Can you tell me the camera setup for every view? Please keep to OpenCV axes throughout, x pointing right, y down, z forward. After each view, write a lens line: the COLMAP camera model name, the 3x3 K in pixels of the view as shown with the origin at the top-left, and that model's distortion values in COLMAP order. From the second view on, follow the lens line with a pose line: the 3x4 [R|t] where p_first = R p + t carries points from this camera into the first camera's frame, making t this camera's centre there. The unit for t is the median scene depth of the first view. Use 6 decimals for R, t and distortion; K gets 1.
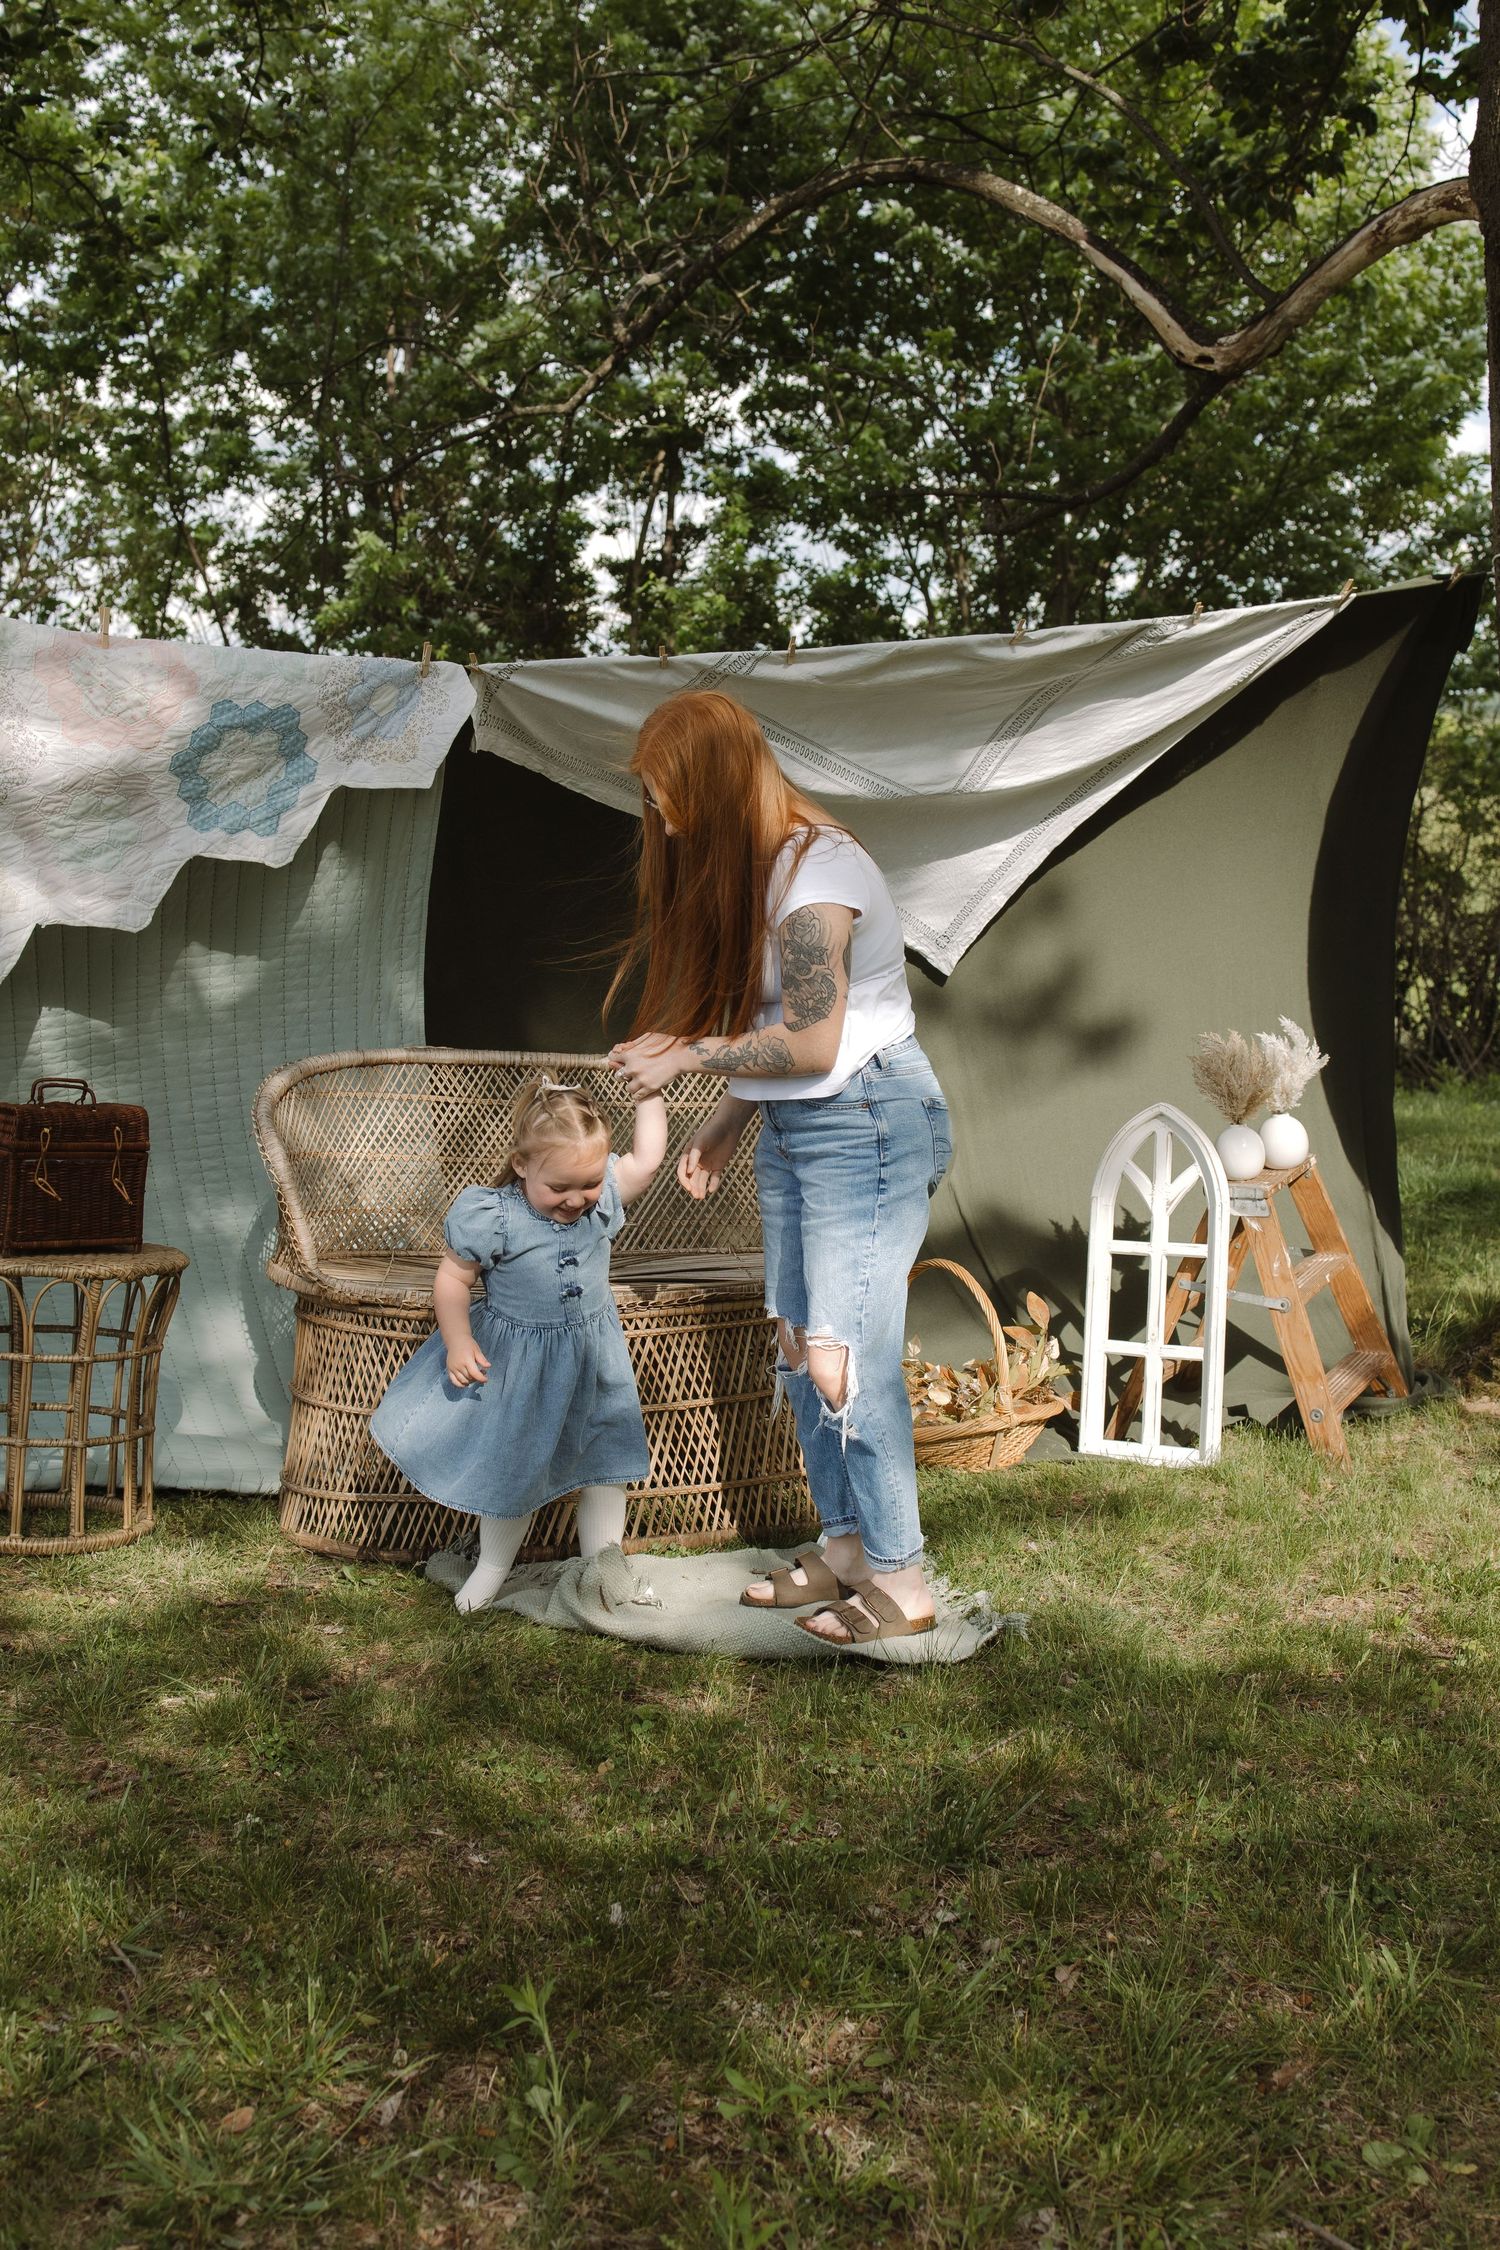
lens RADIAL K [[2379.7, 0, 799.3], [0, 2379.7, 1076.8], [0, 0, 1]] dist [-0.019382, 0.000000]
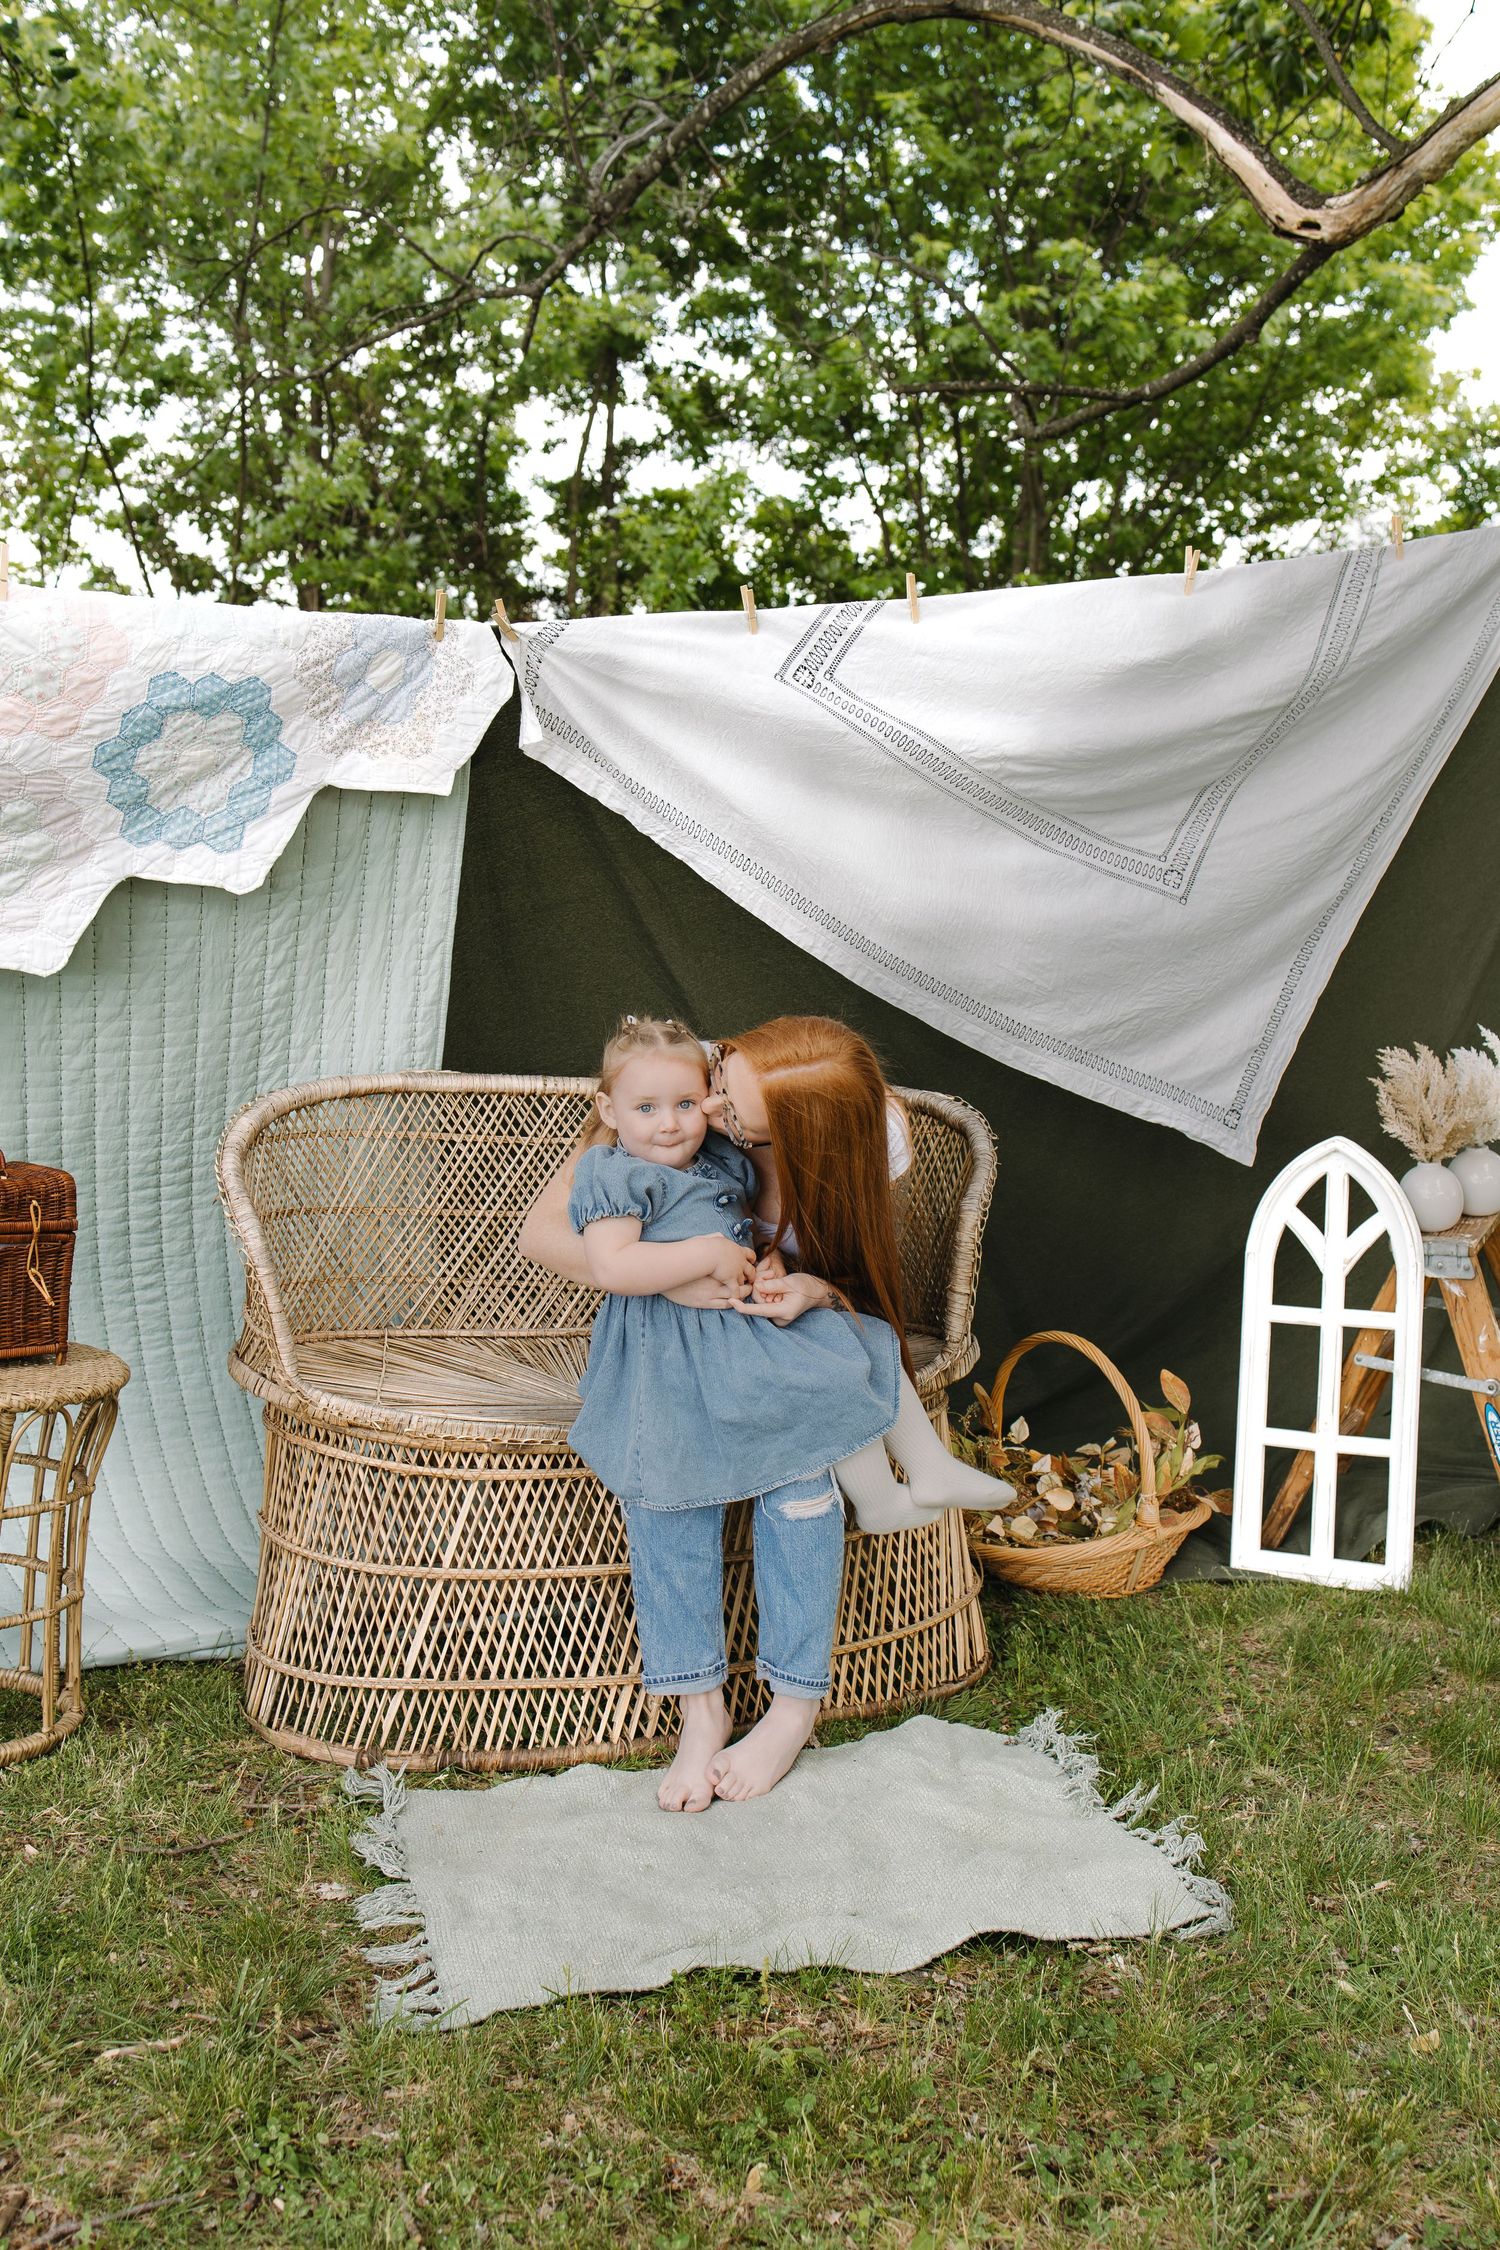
lens RADIAL K [[2187.0, 0, 815.6], [0, 2187.0, 1110.4], [0, 0, 1]] dist [0.002434, 0.000000]
pose [[0.998150, -0.013267, 0.059331, -0.030215], [0.009620, 0.998071, 0.061329, -0.020655], [-0.060030, -0.060645, 0.996353, 0.118895]]
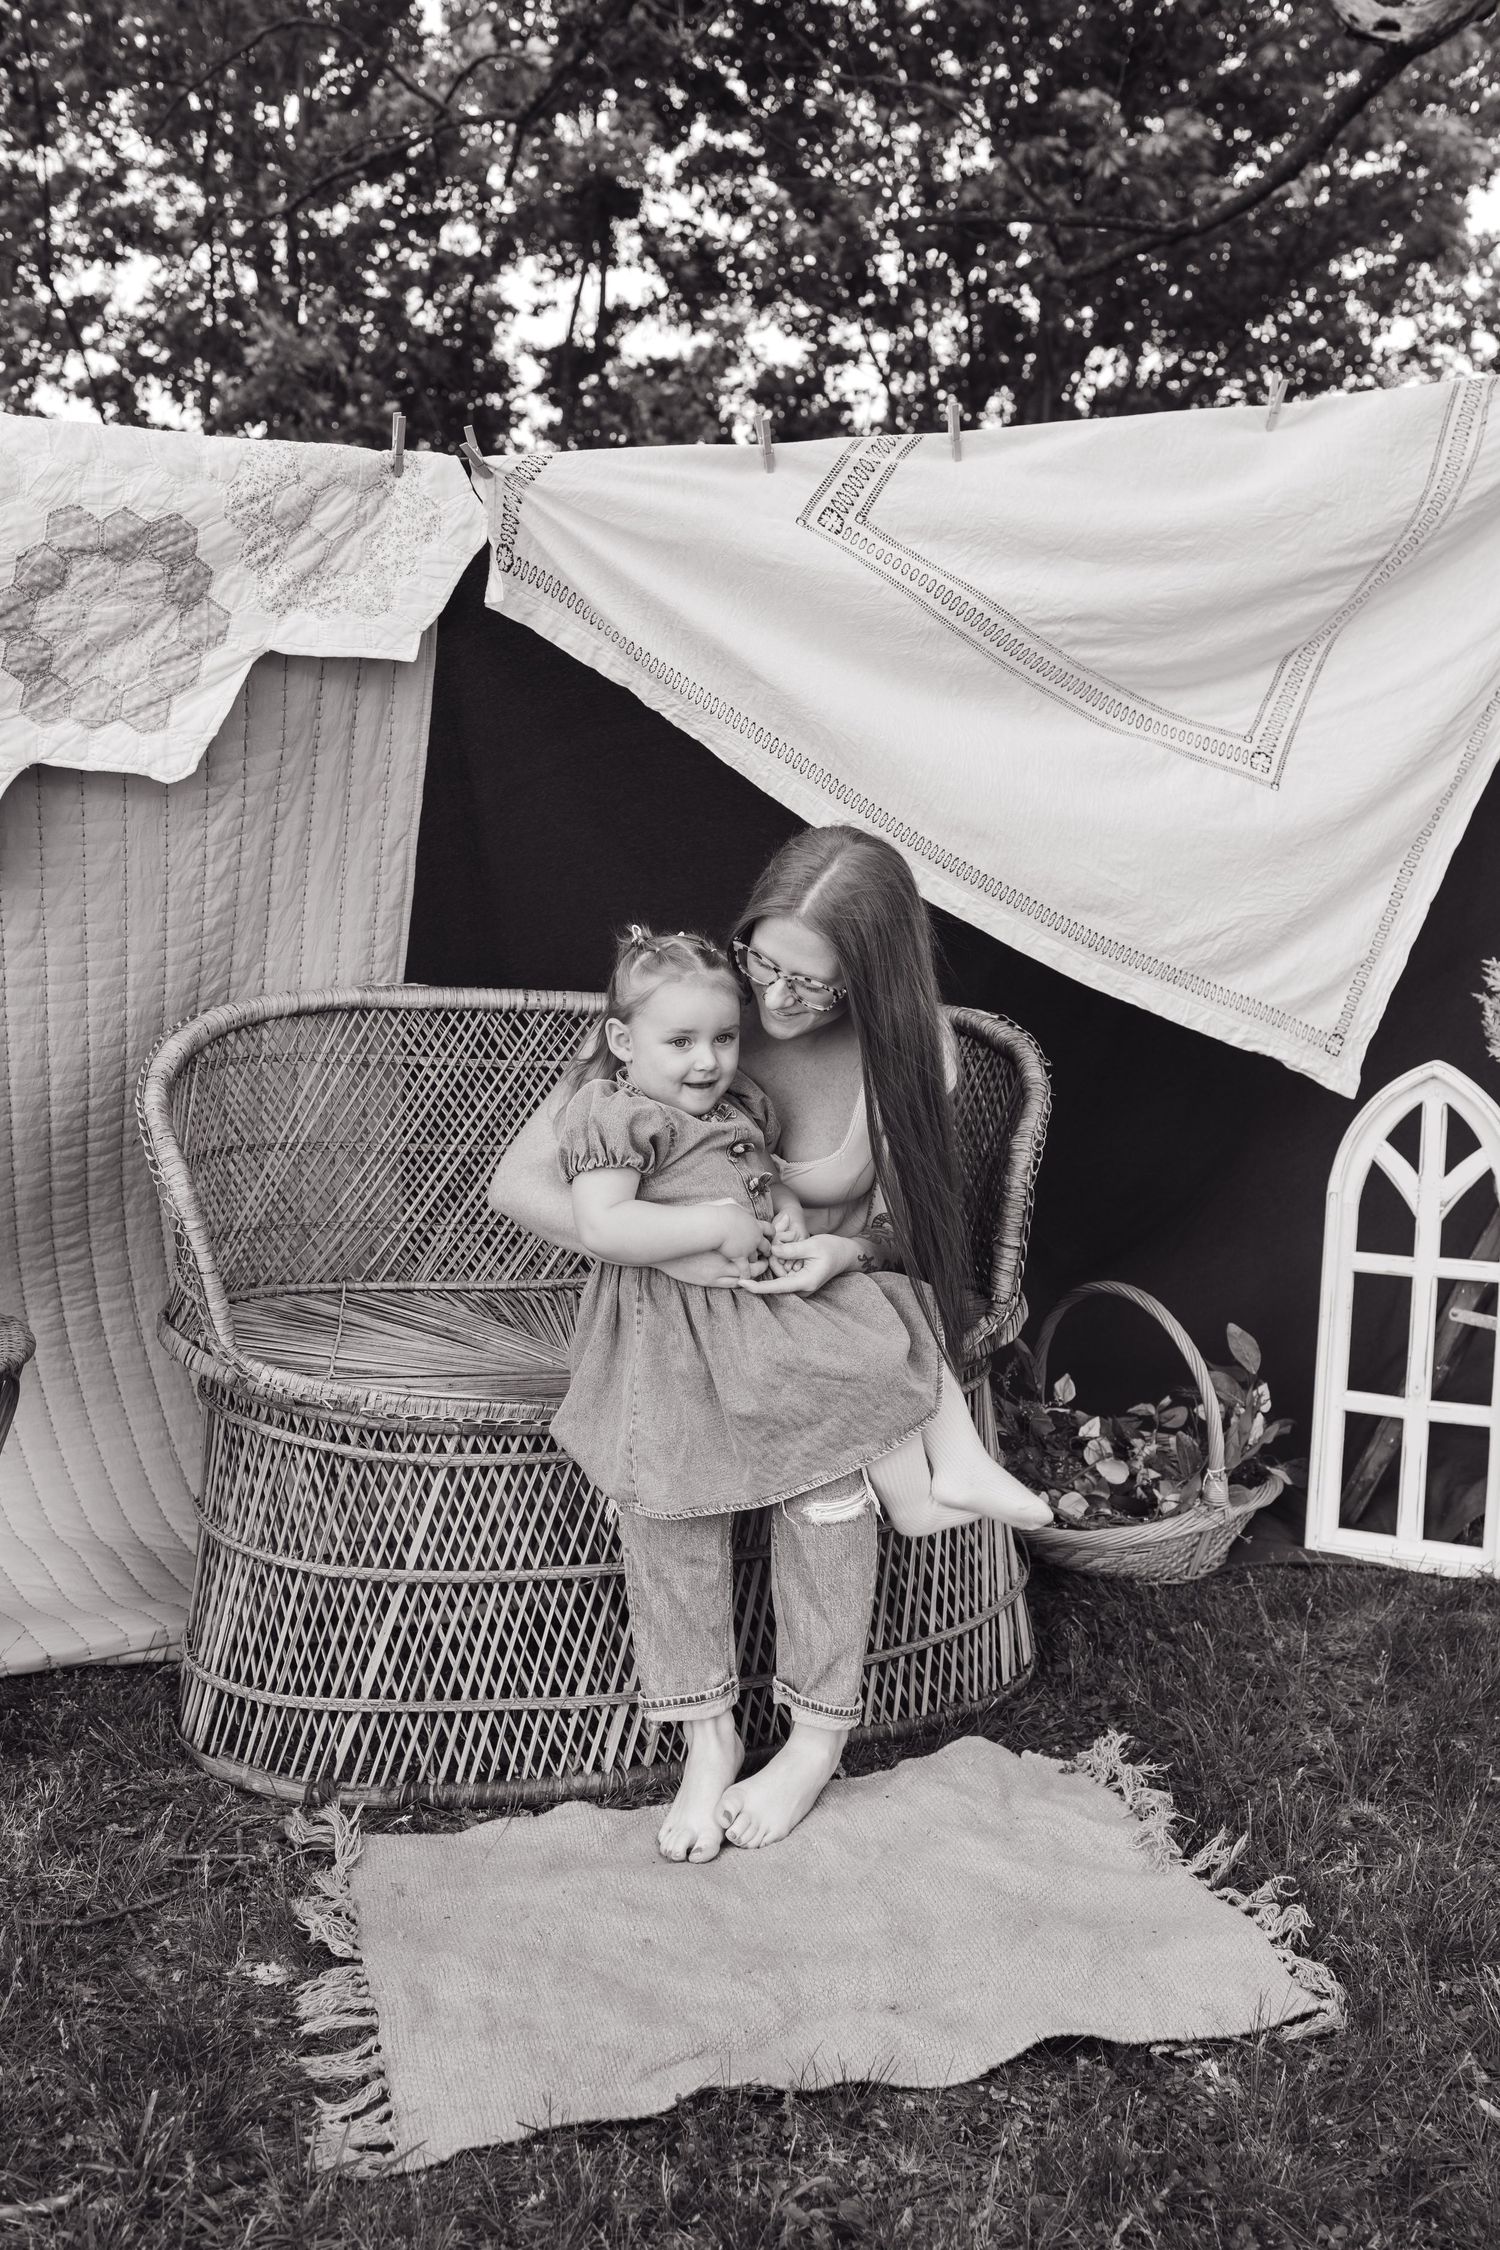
lens RADIAL K [[2175.1, 0, 781.6], [0, 2175.1, 1087.0], [0, 0, 1]] dist [-0.003880, 0.000000]
pose [[0.998826, -0.013080, 0.046650, -0.031285], [0.008379, 0.994993, 0.099595, -0.021467], [-0.047719, -0.099088, 0.993934, 0.162476]]
